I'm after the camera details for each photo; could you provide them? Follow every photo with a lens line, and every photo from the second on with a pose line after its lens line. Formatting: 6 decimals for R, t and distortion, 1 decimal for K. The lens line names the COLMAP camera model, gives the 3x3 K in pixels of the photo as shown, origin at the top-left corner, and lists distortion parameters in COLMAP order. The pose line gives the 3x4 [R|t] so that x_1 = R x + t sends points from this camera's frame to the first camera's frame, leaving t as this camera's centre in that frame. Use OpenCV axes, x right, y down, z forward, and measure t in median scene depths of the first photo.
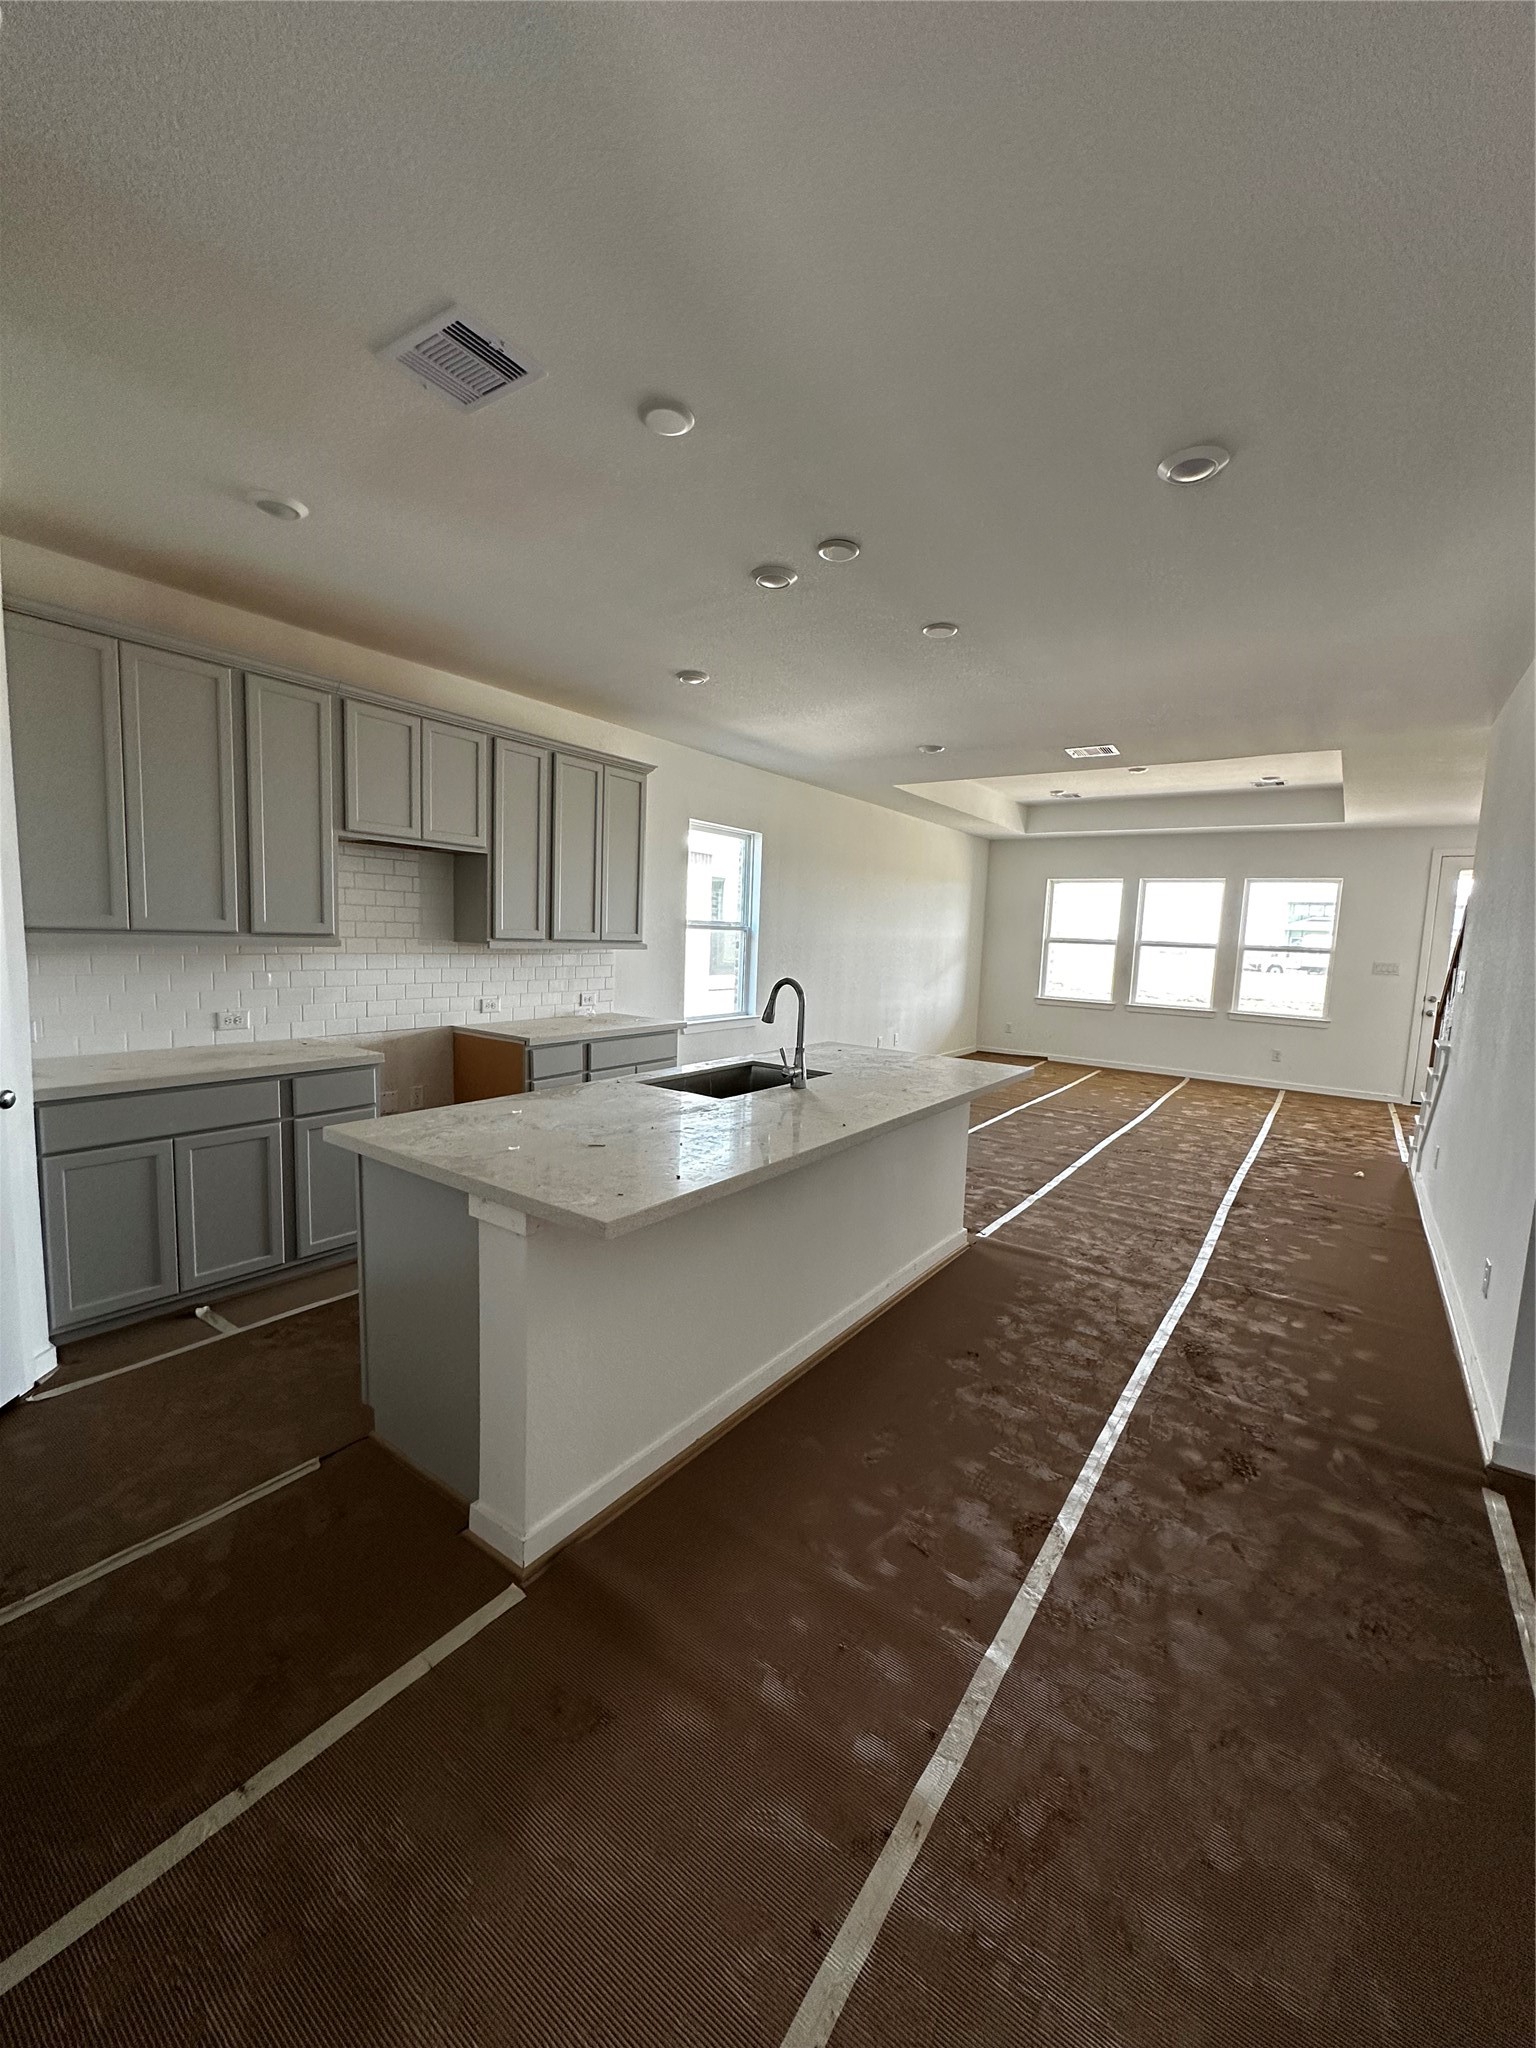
lens RADIAL K [[828.1, 0, 769.7], [0, 828.1, 1023.4], [0, 0, 1]] dist [0.010684, -0.000155]
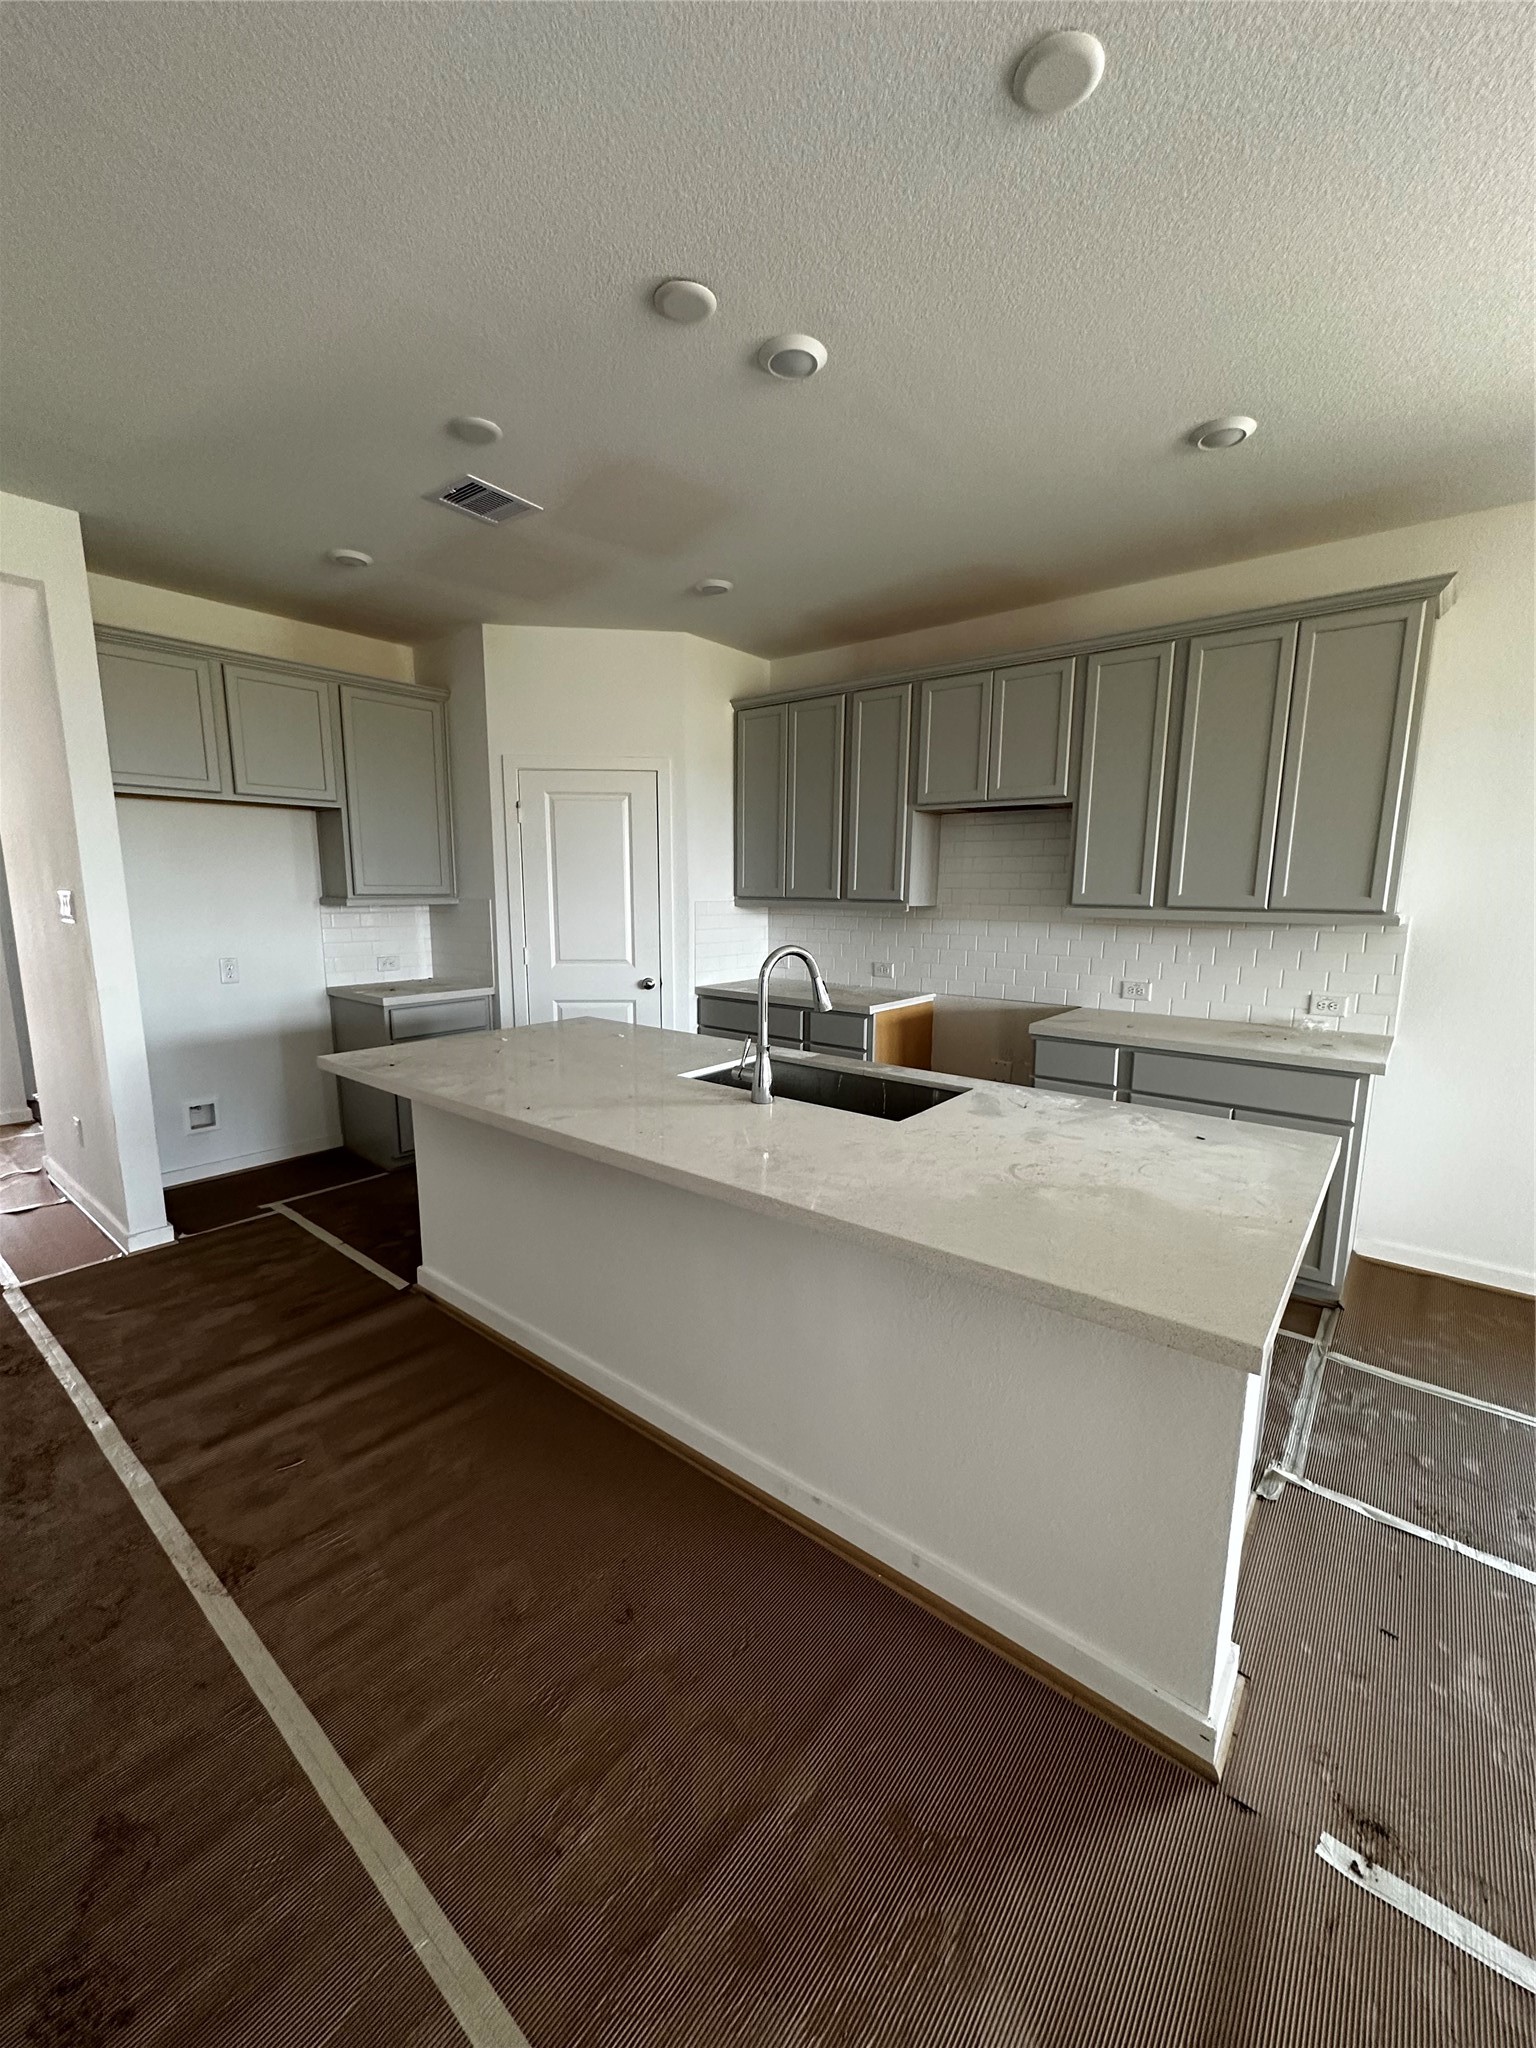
lens RADIAL K [[828.1, 0, 761.4], [0, 828.1, 1021.1], [0, 0, 1]] dist [0.010684, -0.000155]
pose [[-0.070569, 0.124805, -0.989669, 0.555984], [-0.120059, 0.983867, 0.132634, -0.063437], [0.990255, 0.128178, -0.054447, 0.792936]]
